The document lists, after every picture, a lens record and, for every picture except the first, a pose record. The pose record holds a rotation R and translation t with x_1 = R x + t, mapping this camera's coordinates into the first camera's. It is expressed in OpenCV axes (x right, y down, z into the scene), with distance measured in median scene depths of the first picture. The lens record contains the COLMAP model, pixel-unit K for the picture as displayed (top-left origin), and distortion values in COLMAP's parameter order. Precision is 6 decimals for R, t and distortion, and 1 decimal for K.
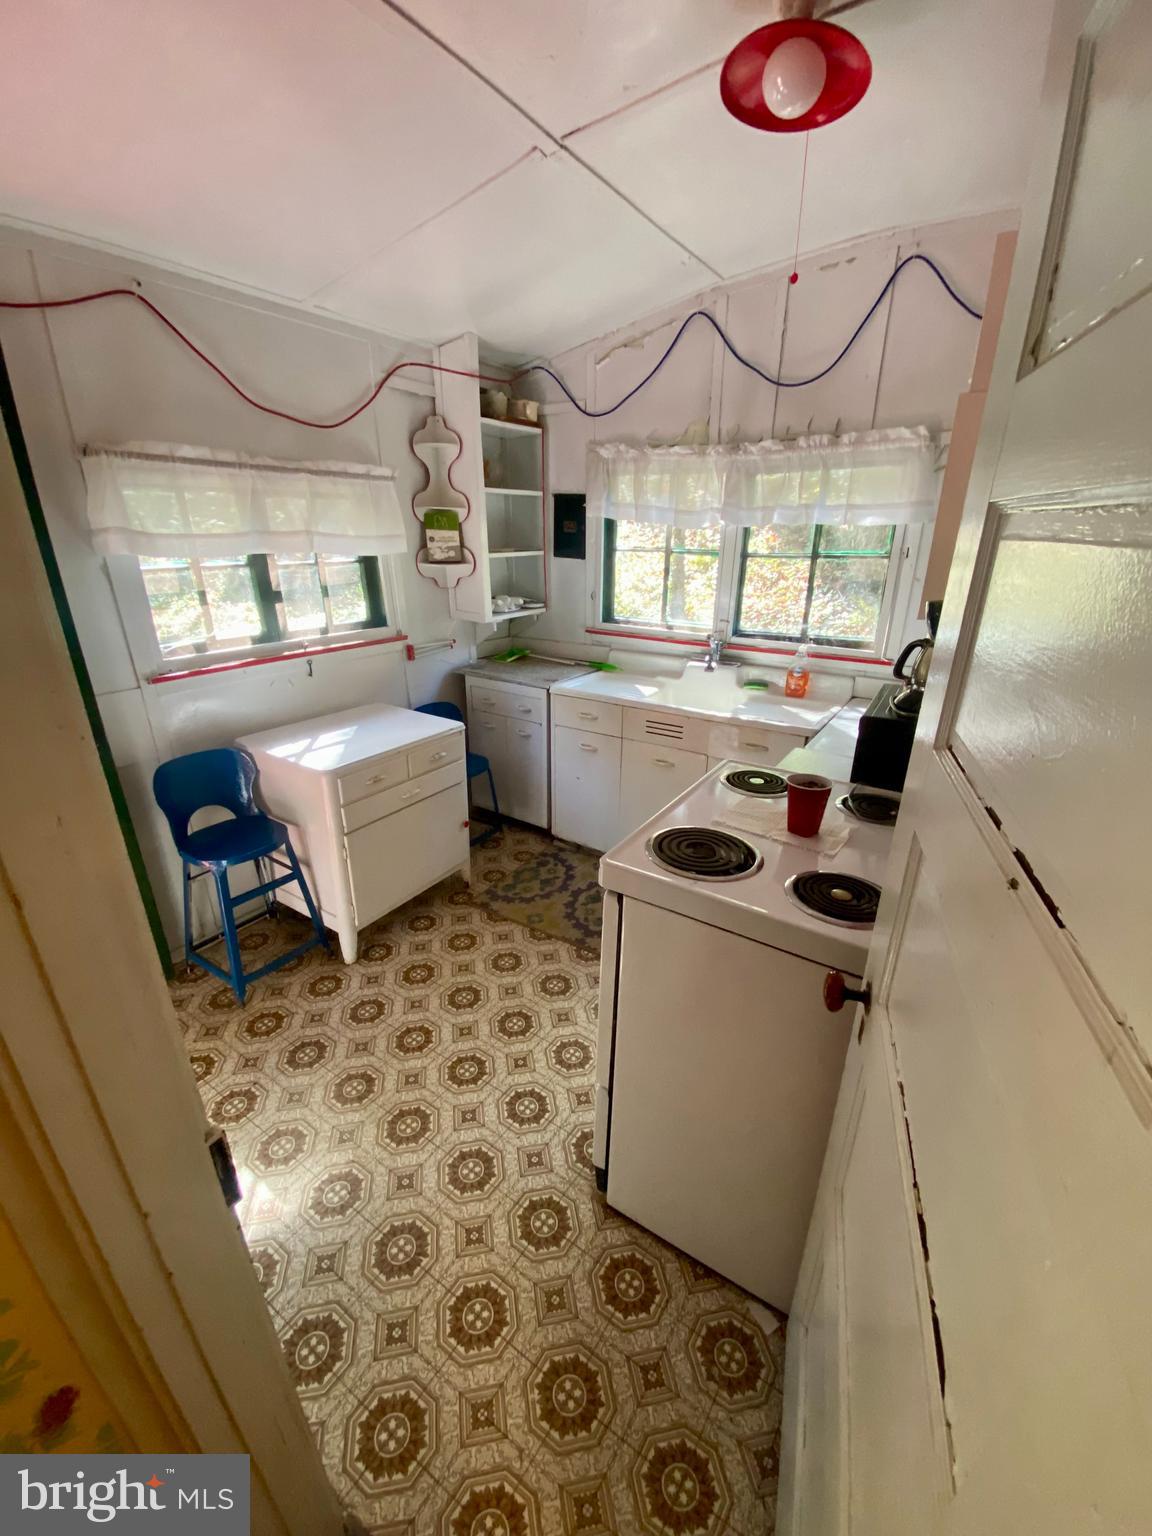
lens RADIAL K [[600.0, 0, 578.6], [0, 600.0, 771.0], [0, 0, 1]] dist [0.003531, -0.000255]
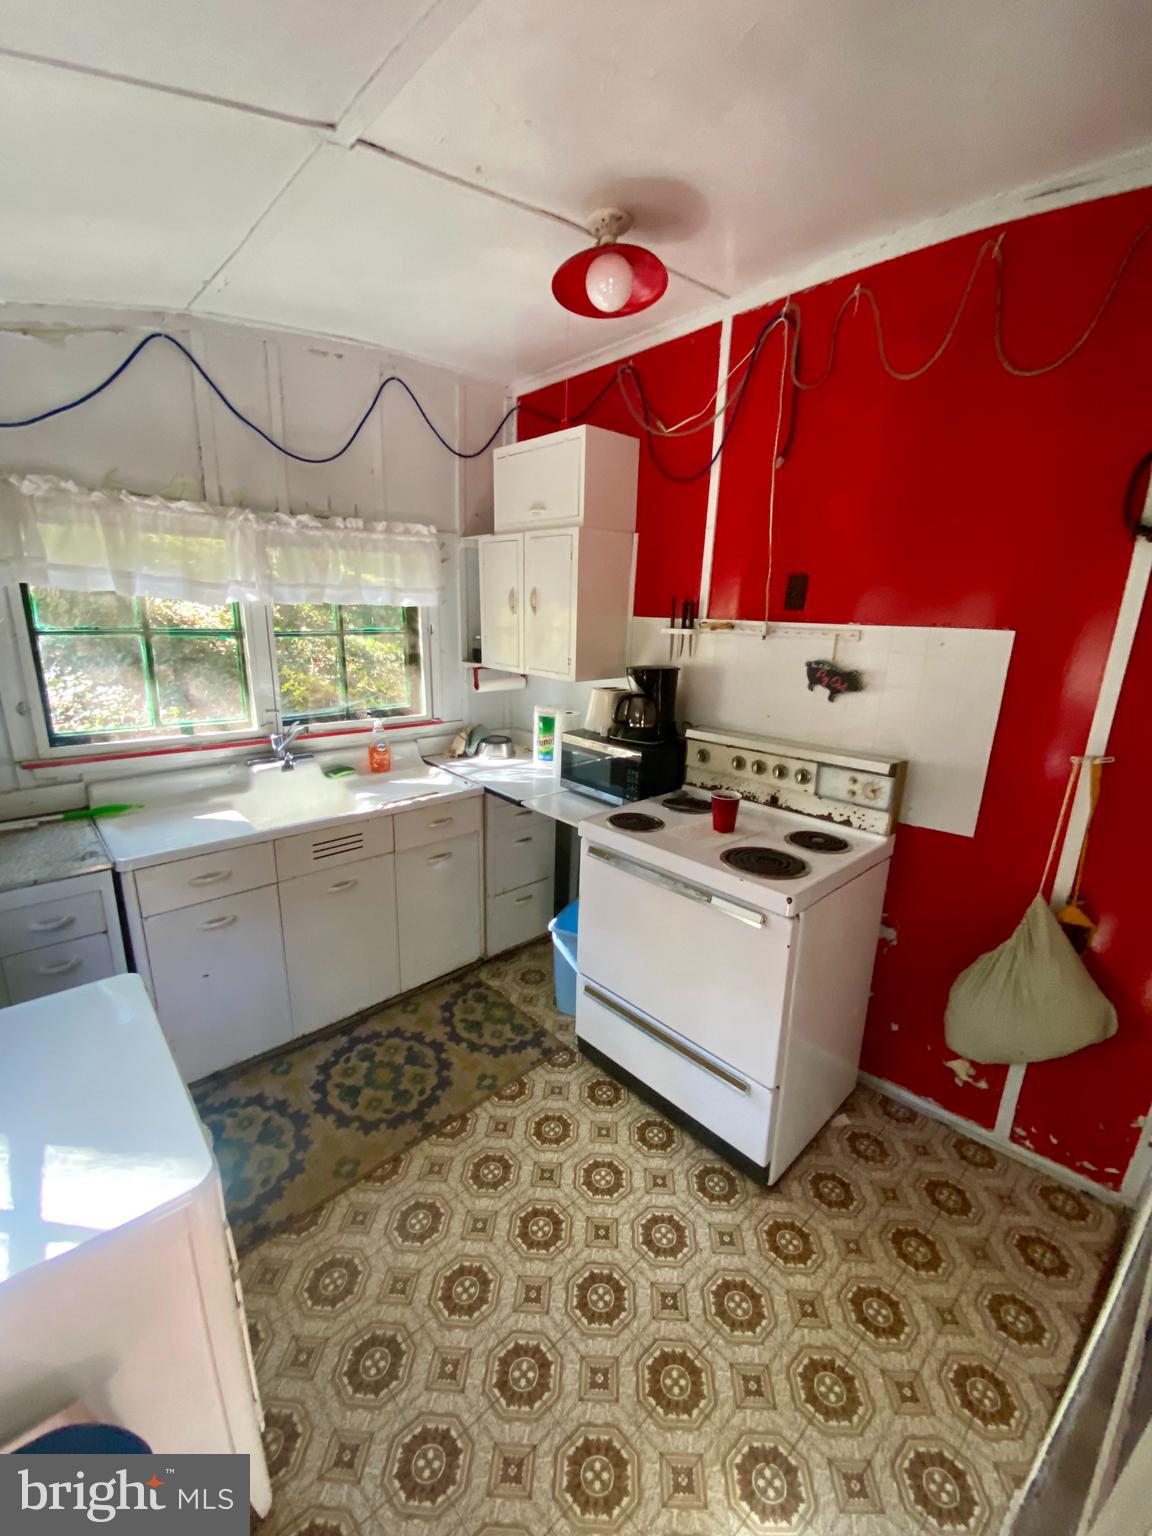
lens RADIAL K [[626.8, 0, 580.5], [0, 626.8, 760.2], [0, 0, 1]] dist [-0.000440, -0.000682]
pose [[0.261036, -0.244929, 0.933740, -0.585858], [0.323381, 0.933574, 0.154481, -0.222169], [-0.909552, 0.261628, 0.322902, 0.424303]]
